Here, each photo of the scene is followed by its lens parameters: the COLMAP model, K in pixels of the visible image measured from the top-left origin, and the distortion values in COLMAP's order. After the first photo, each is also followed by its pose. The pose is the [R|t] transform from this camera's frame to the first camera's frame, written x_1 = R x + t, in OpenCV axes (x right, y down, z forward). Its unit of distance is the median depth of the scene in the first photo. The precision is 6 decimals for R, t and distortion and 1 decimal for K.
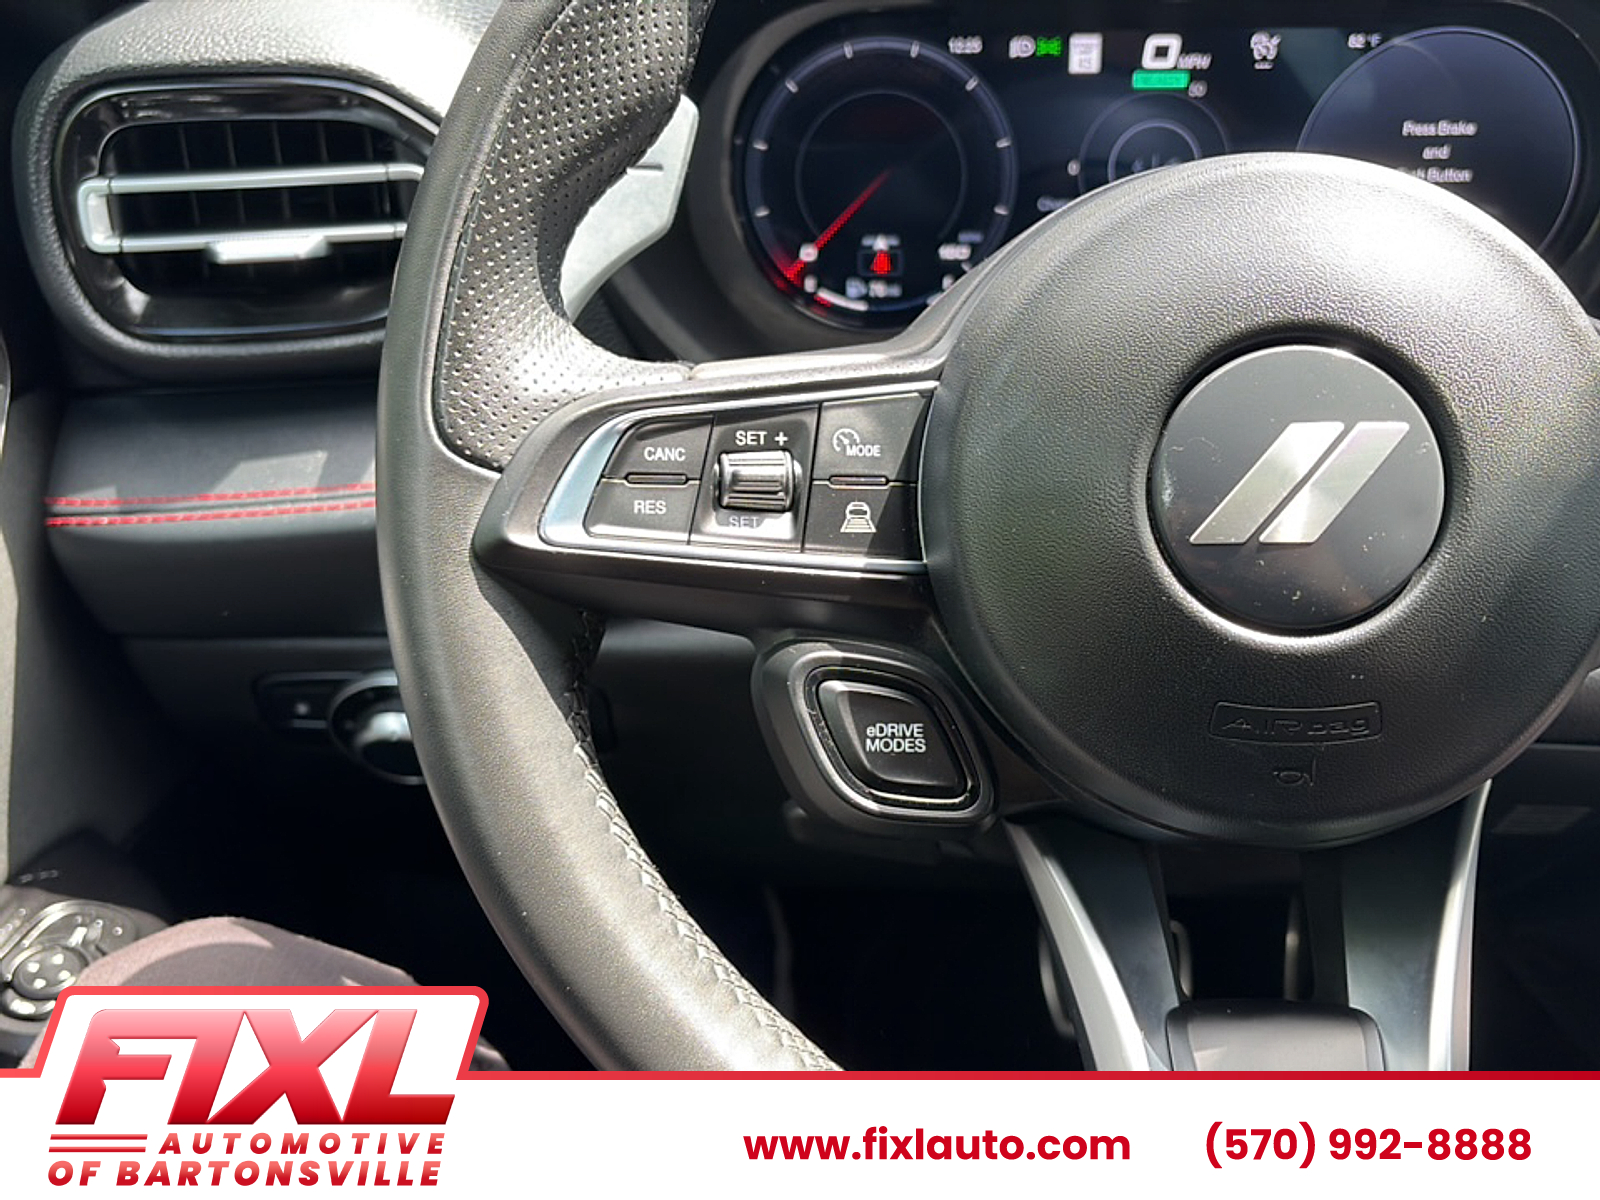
lens RADIAL K [[1496.7, 0, 841.8], [0, 1496.7, 593.4], [0, 0, 1]] dist [0.026765, -0.012296]
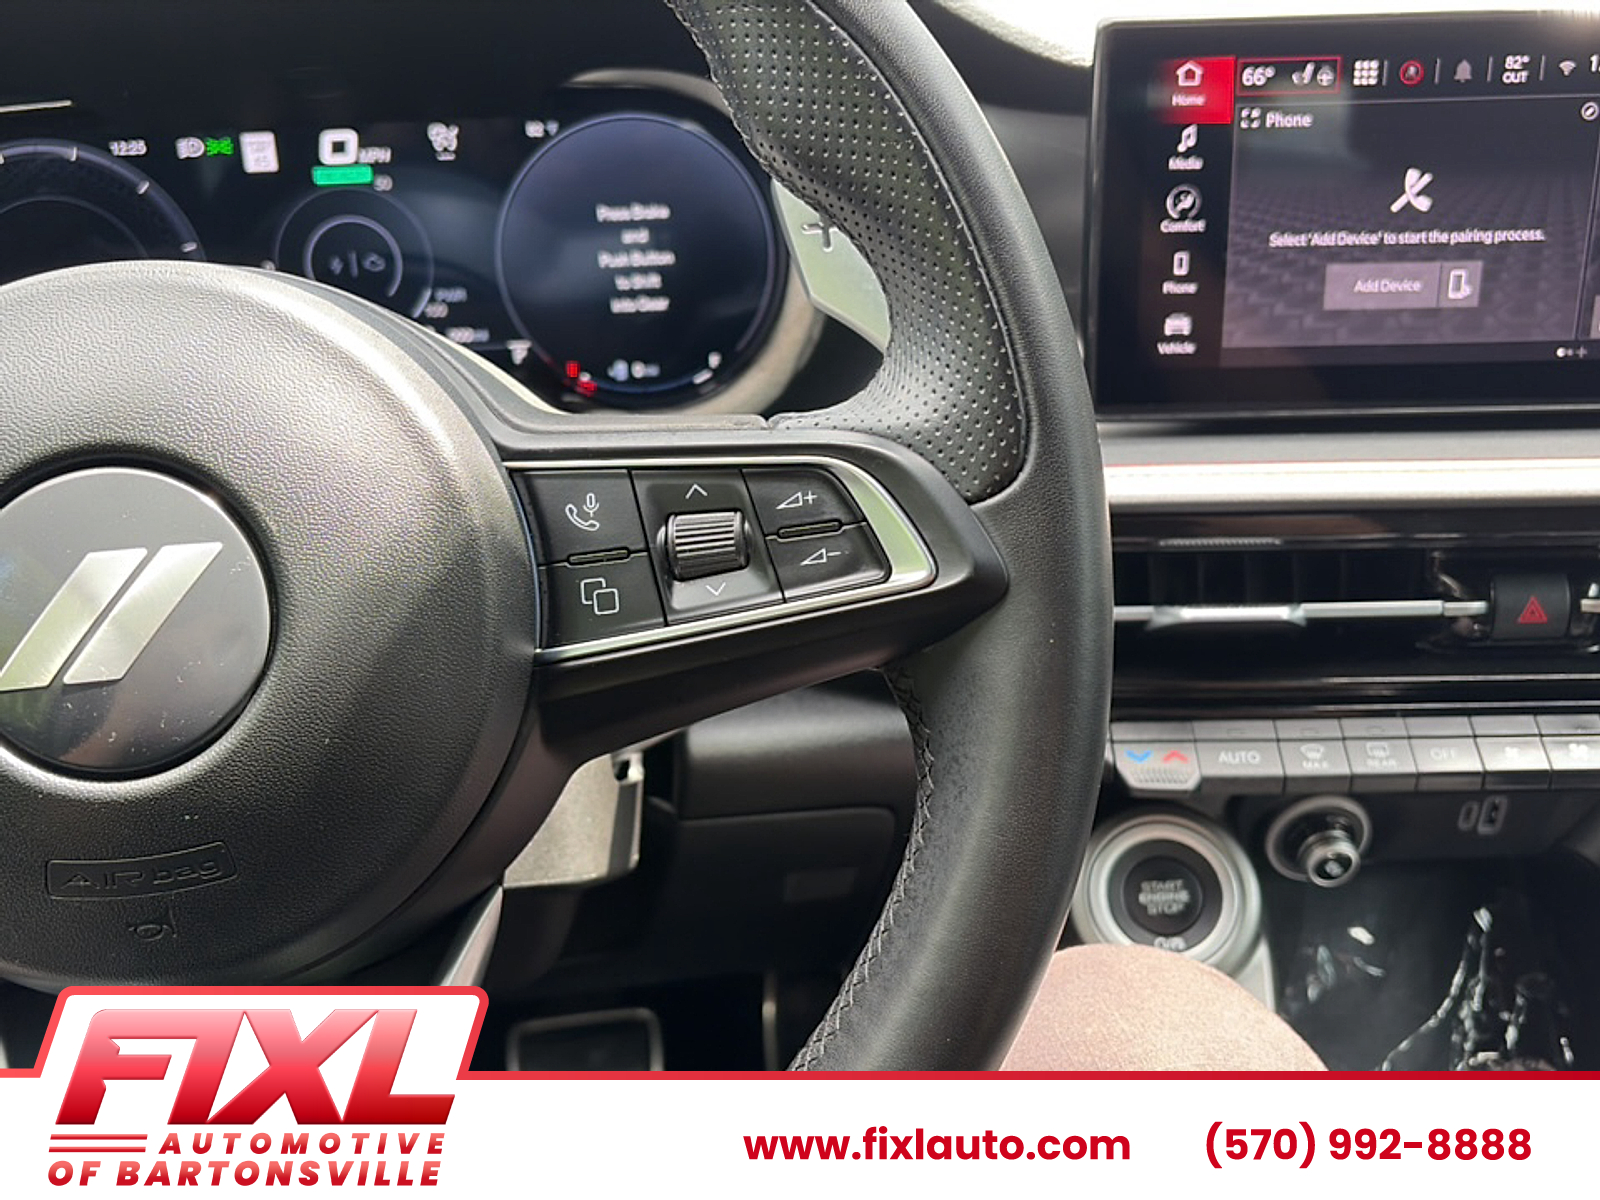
lens RADIAL K [[1508.2, 0, 800.0], [0, 1508.2, 600.0], [0, 0, 1]] dist [0.008433, -0.021411]
pose [[0.981370, -0.087898, 0.170844, 0.447872], [0.095592, 0.994721, -0.037327, -0.005502], [-0.166661, 0.052963, 0.984591, 0.006620]]
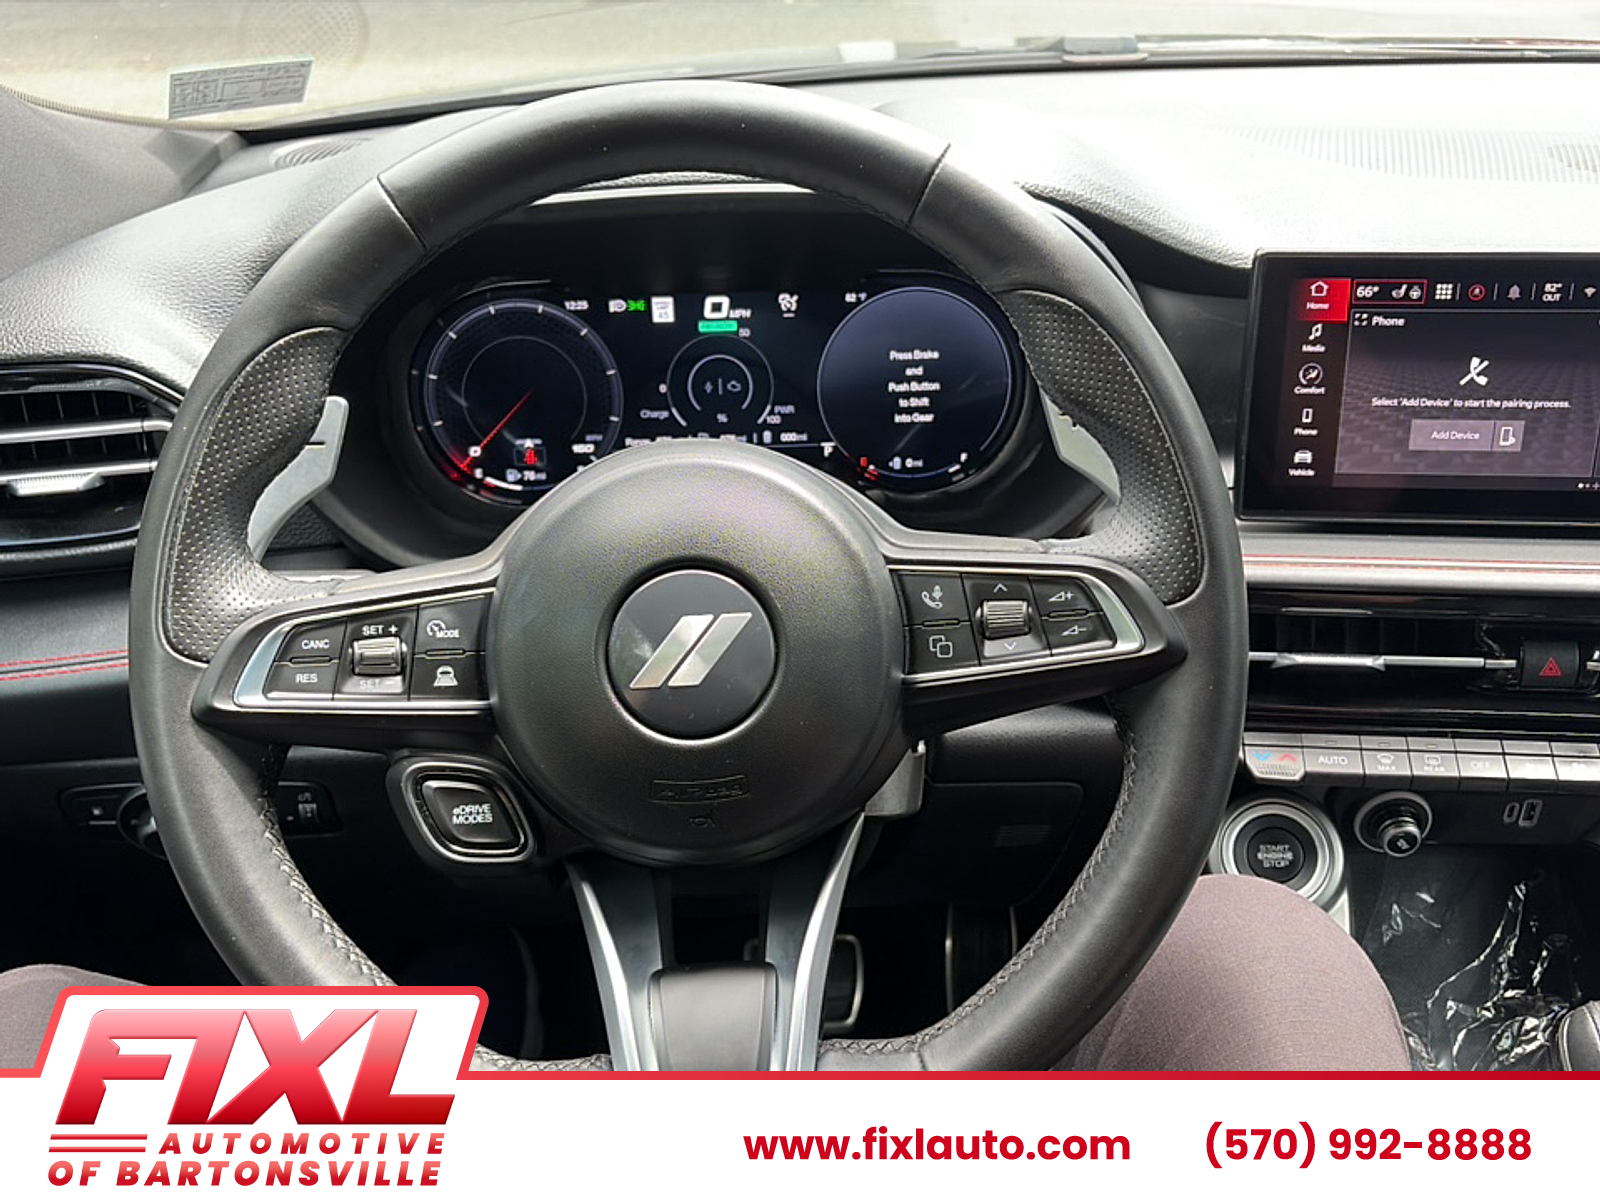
lens RADIAL K [[1474.4, 0, 812.1], [0, 1474.4, 597.4], [0, 0, 1]] dist [0.106830, -0.244179]
pose [[0.994608, -0.047548, 0.092161, 0.230276], [0.050453, 0.998292, -0.029451, -0.061267], [-0.090603, 0.033942, 0.995309, -0.547352]]
